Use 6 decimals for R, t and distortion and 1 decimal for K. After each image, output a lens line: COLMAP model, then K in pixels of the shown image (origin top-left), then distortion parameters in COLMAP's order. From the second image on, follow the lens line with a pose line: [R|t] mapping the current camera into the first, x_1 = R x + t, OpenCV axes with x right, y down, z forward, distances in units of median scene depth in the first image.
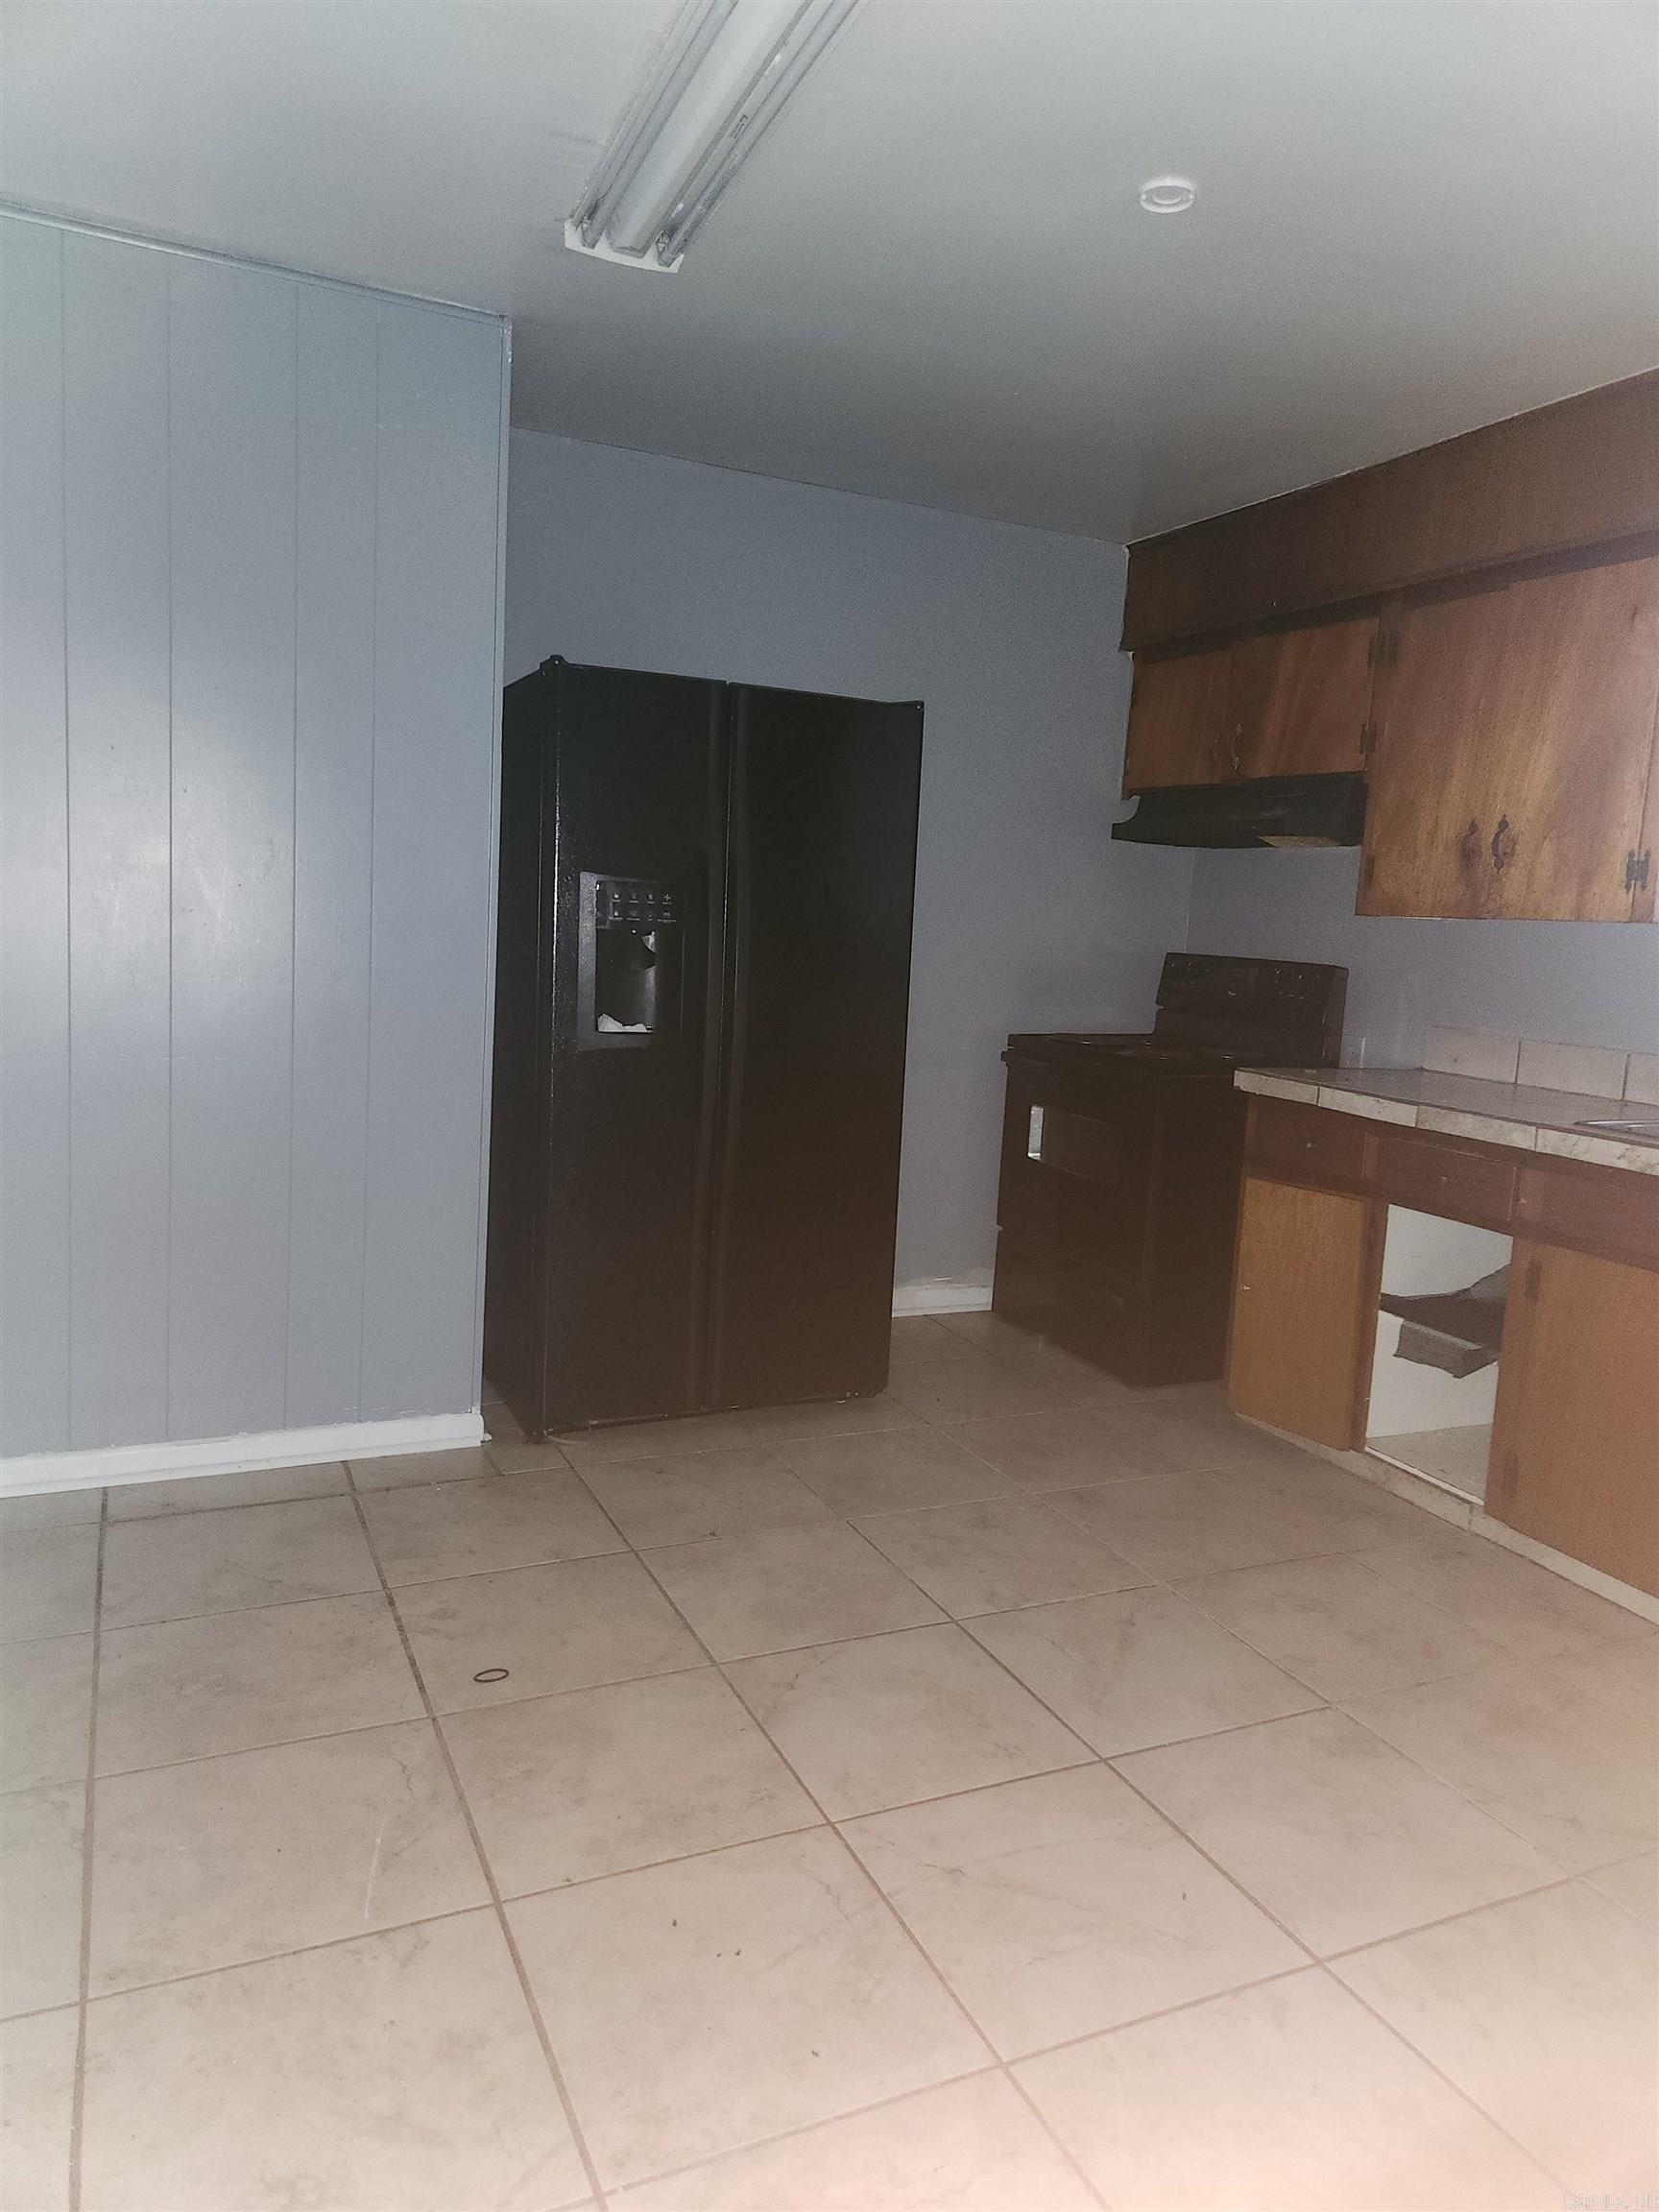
lens RADIAL K [[1454.8, 0, 844.6], [0, 1454.8, 1109.2], [0, 0, 1]] dist [0.084393, -0.073280]
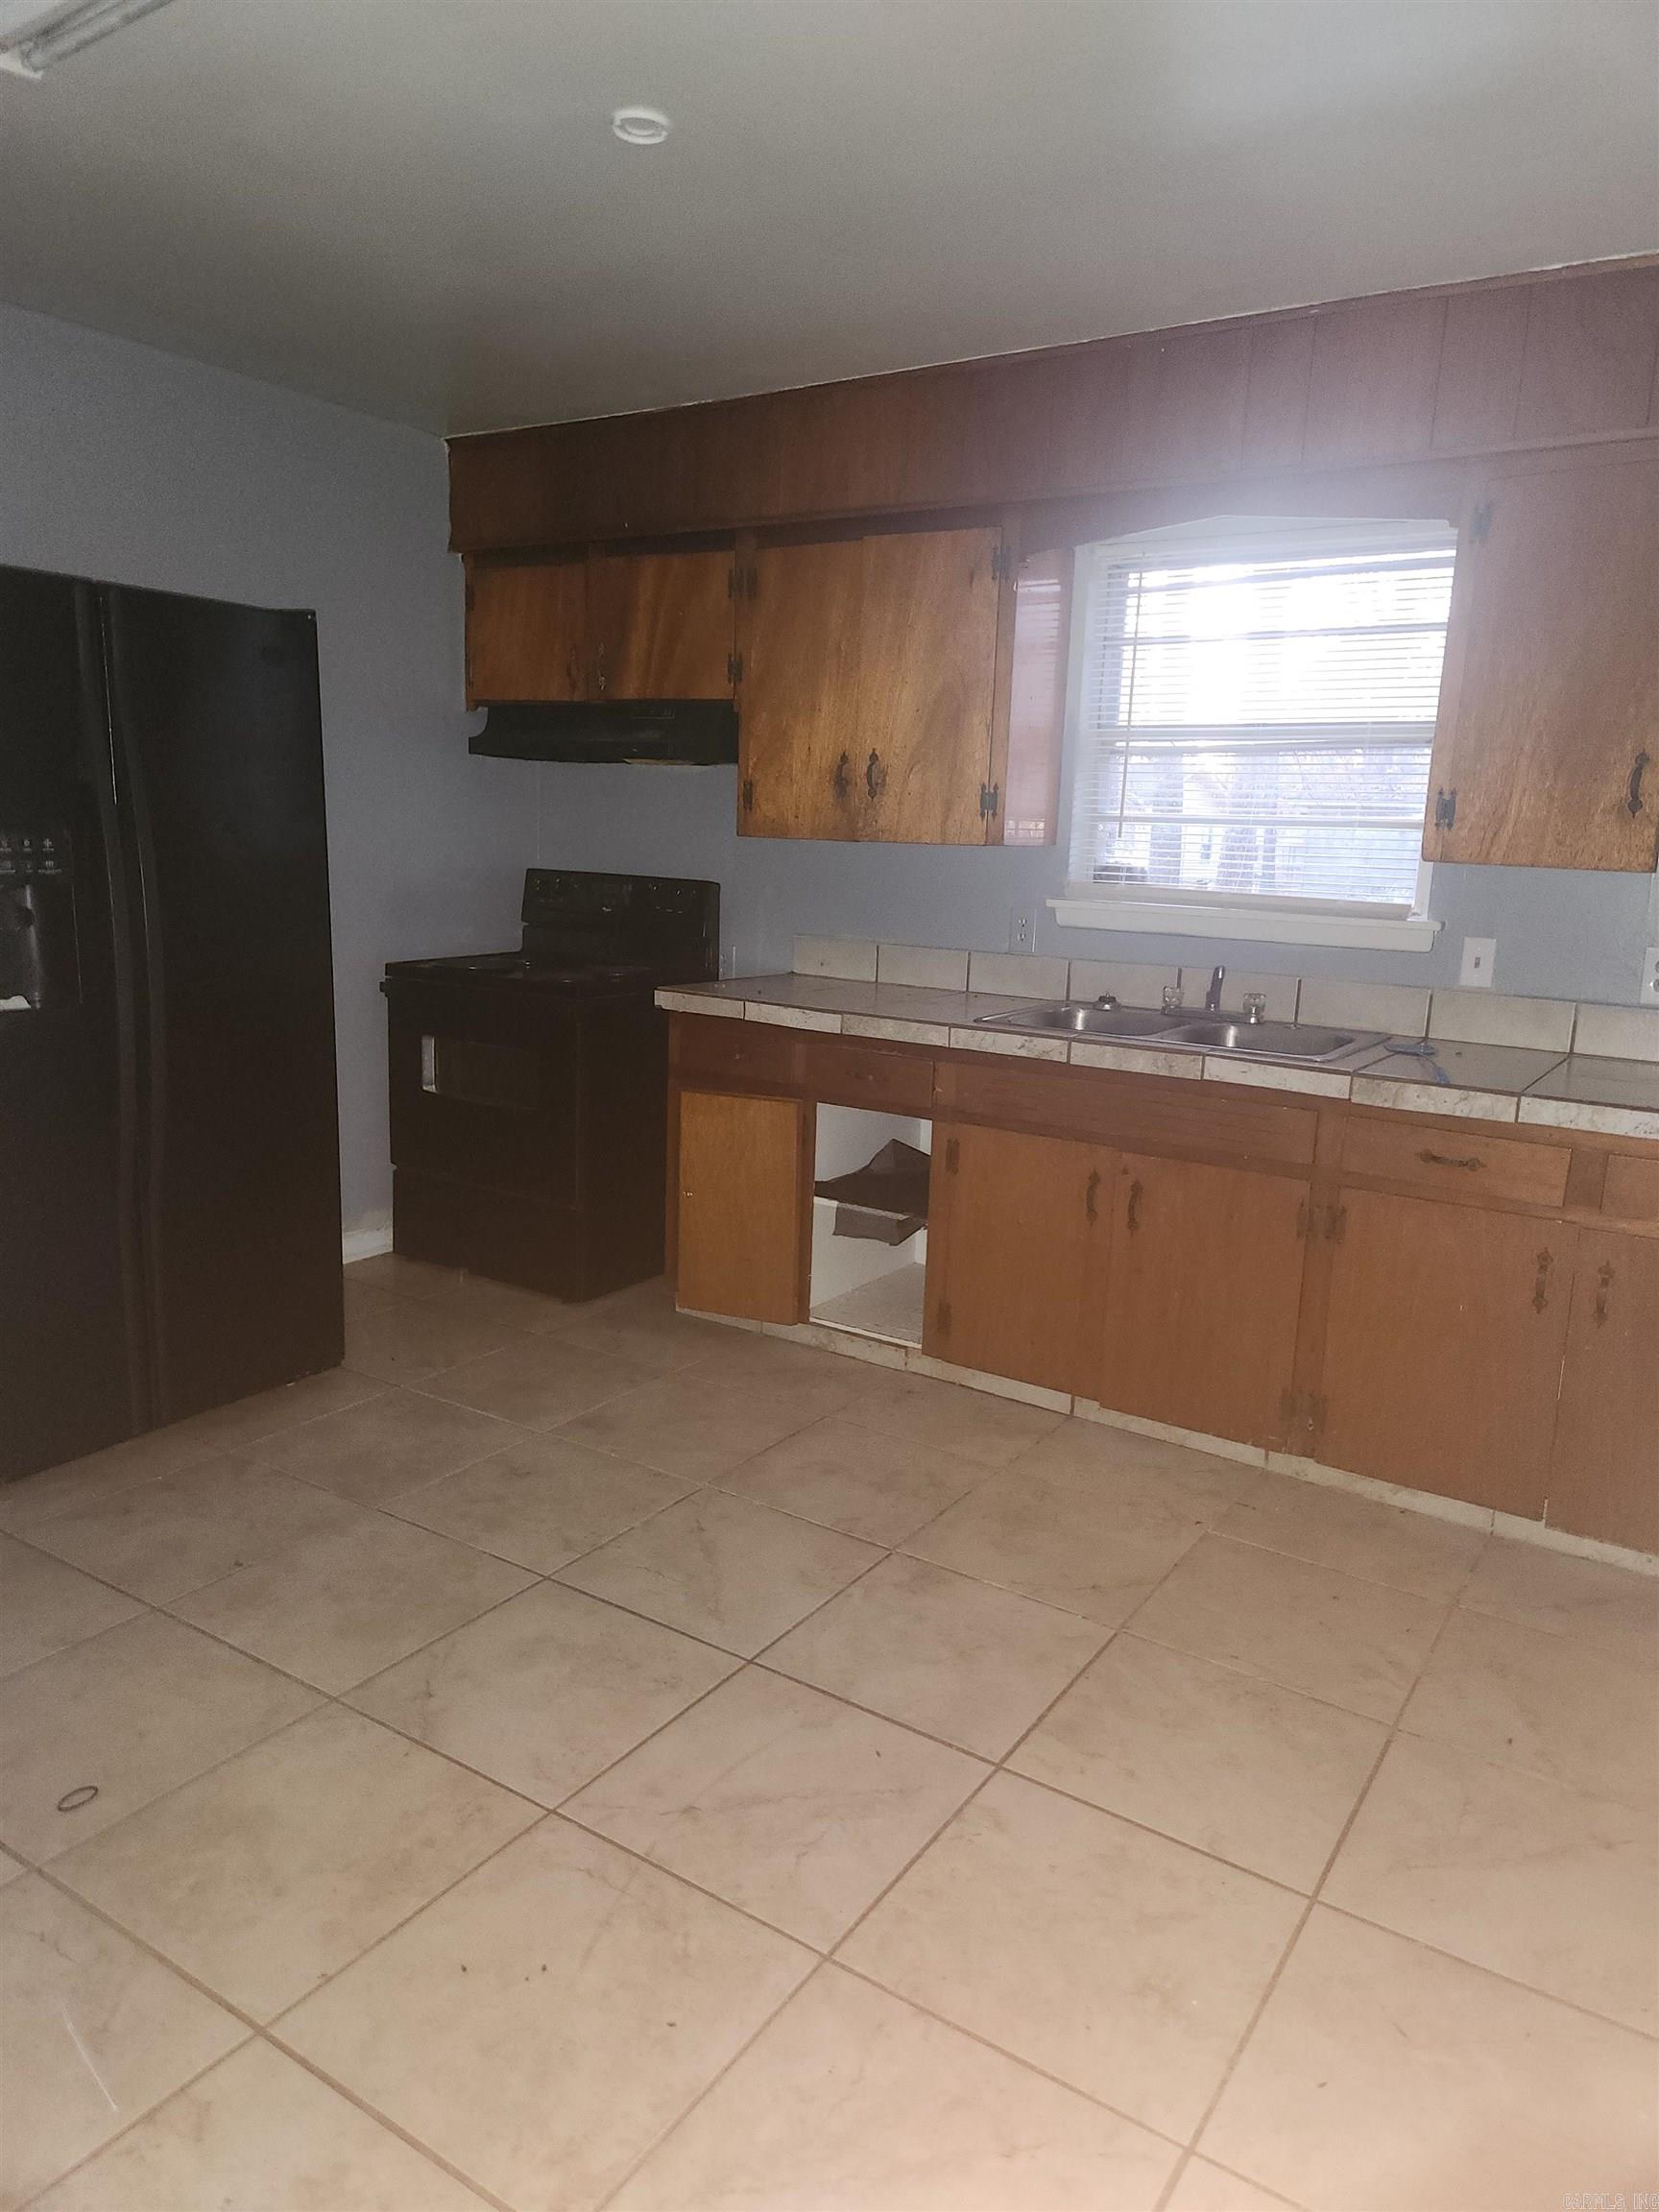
lens RADIAL K [[1454.8, 0, 844.6], [0, 1454.8, 1109.2], [0, 0, 1]] dist [0.084393, -0.073280]
pose [[0.854302, -0.124241, 0.504709, -0.171206], [0.082821, 0.991144, 0.103795, -0.043669], [-0.513135, -0.046872, 0.857027, 0.040054]]
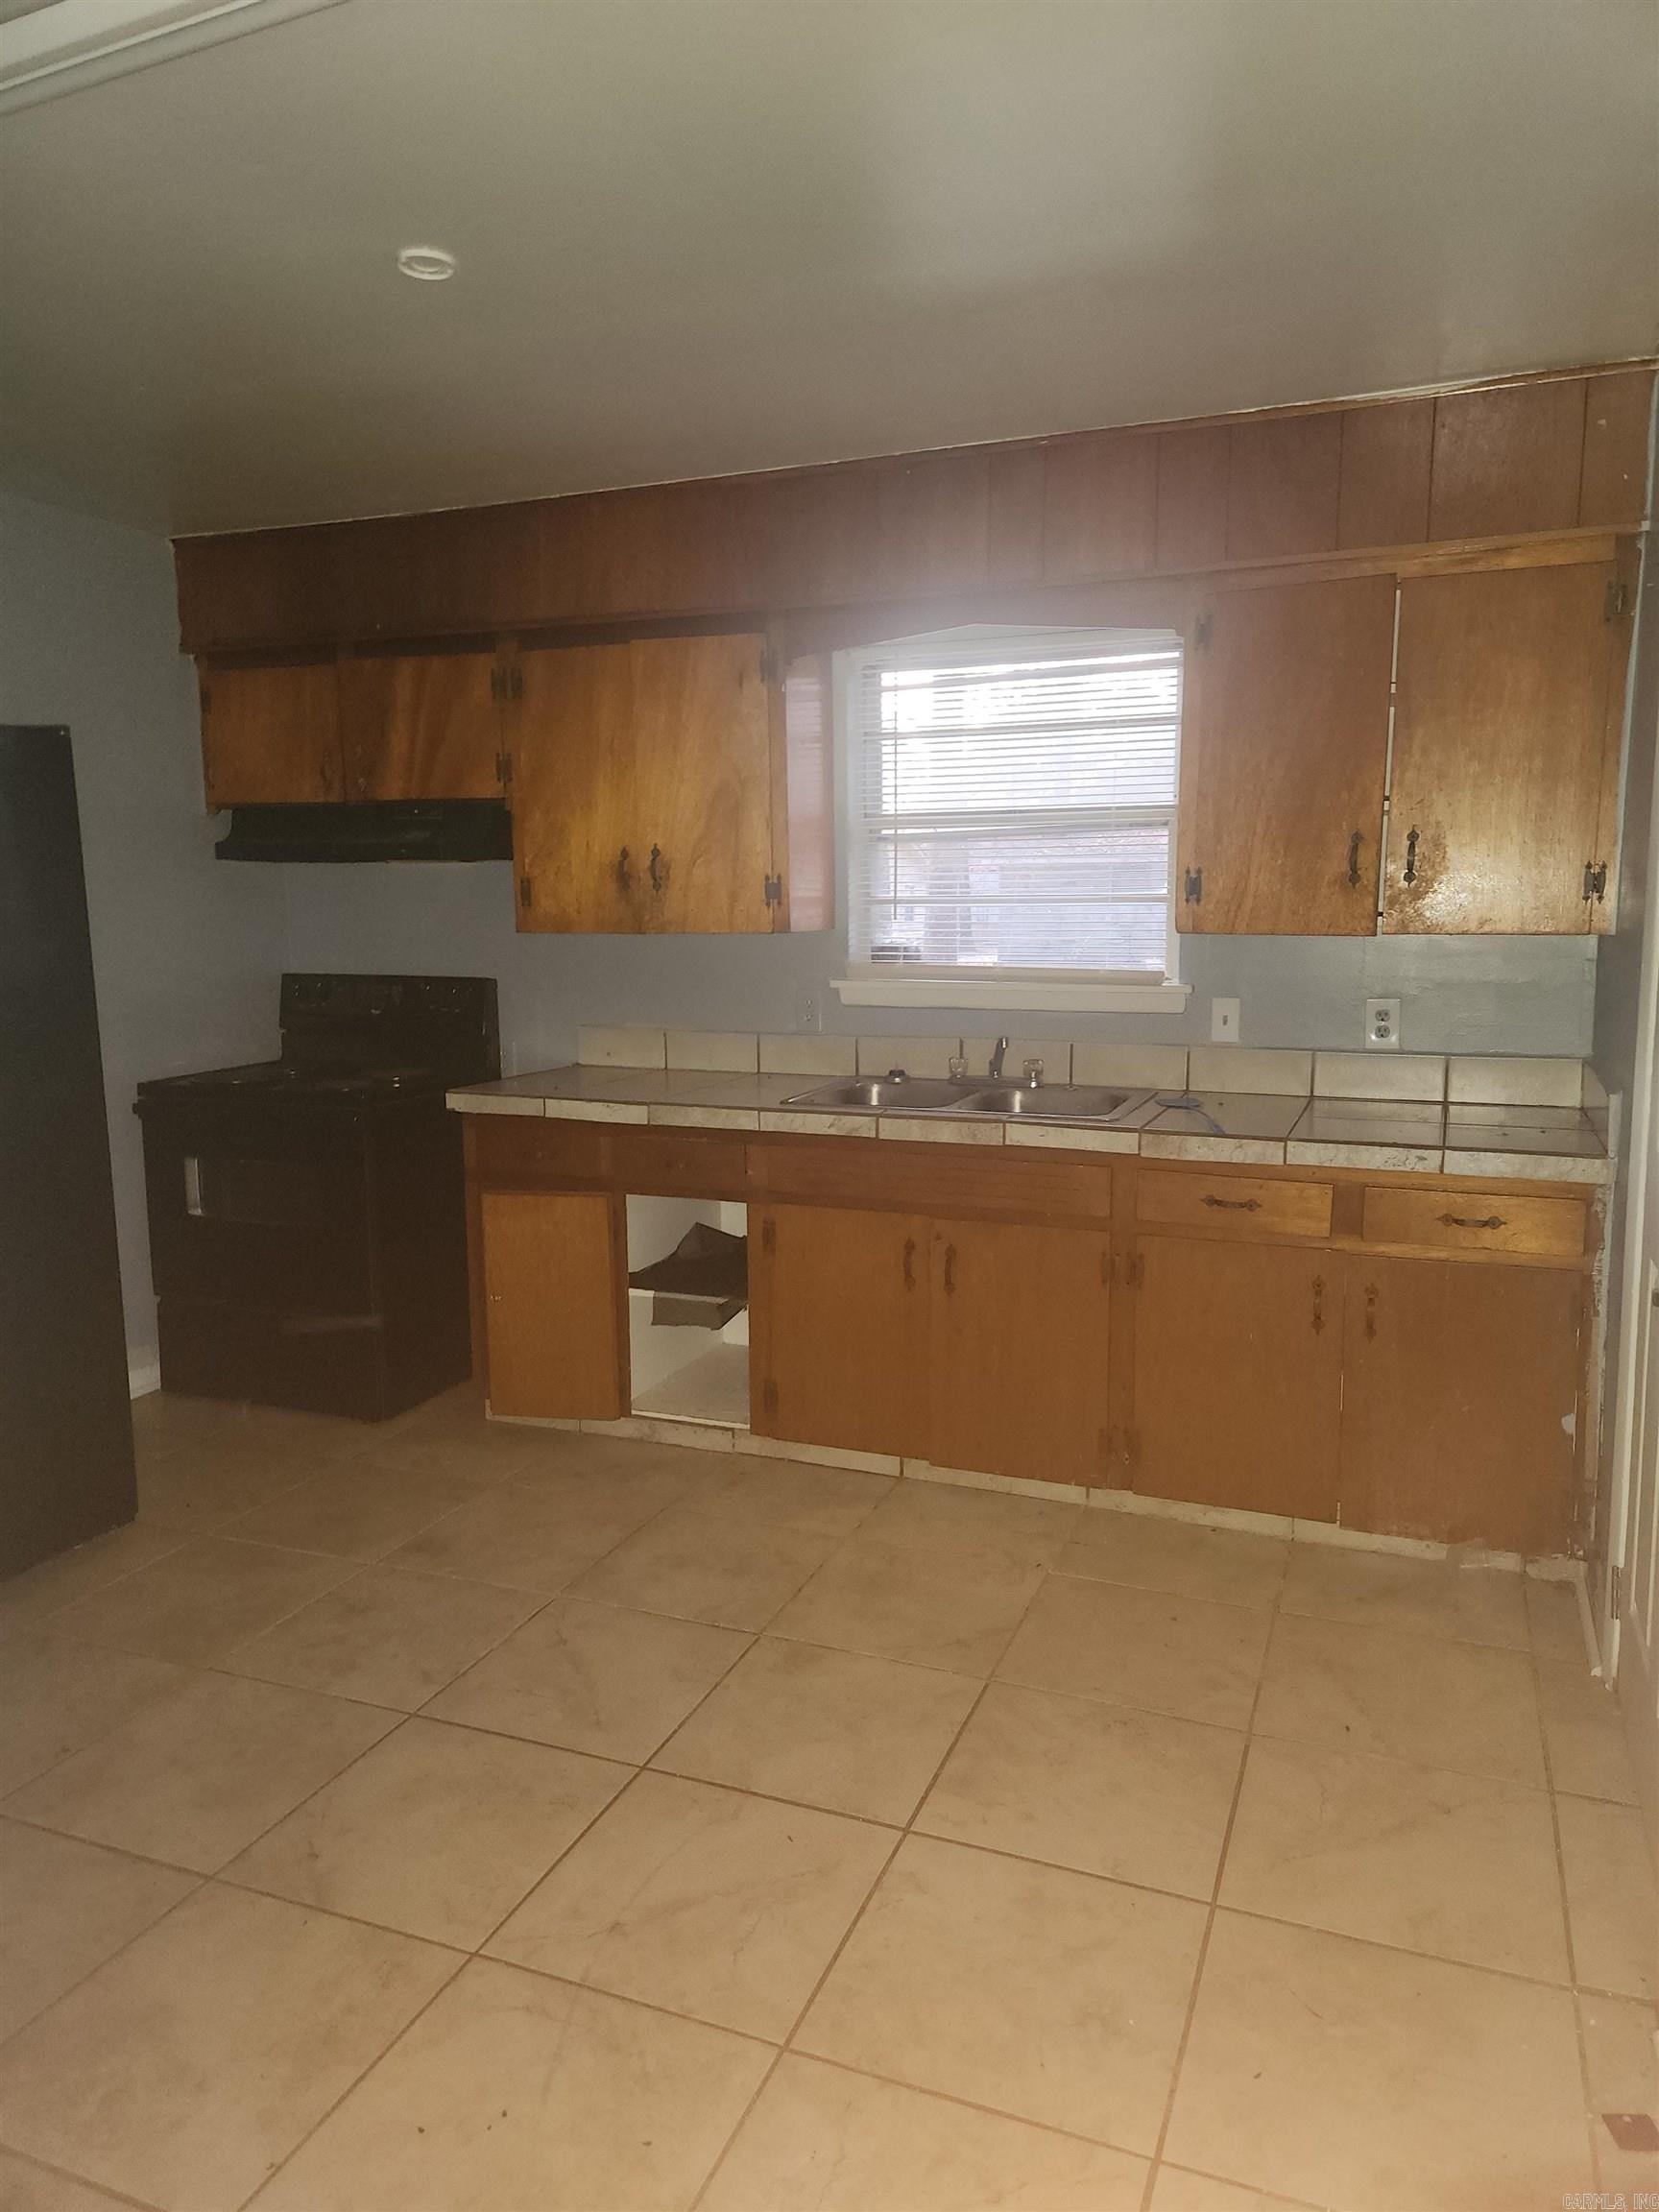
lens RADIAL K [[1454.6, 0, 851.9], [0, 1454.6, 1116.8], [0, 0, 1]] dist [0.083158, -0.073349]
pose [[0.731541, -0.161663, 0.662354, -0.231085], [0.140322, 0.986384, 0.085771, -0.065032], [-0.667201, 0.030198, 0.744265, 0.054910]]
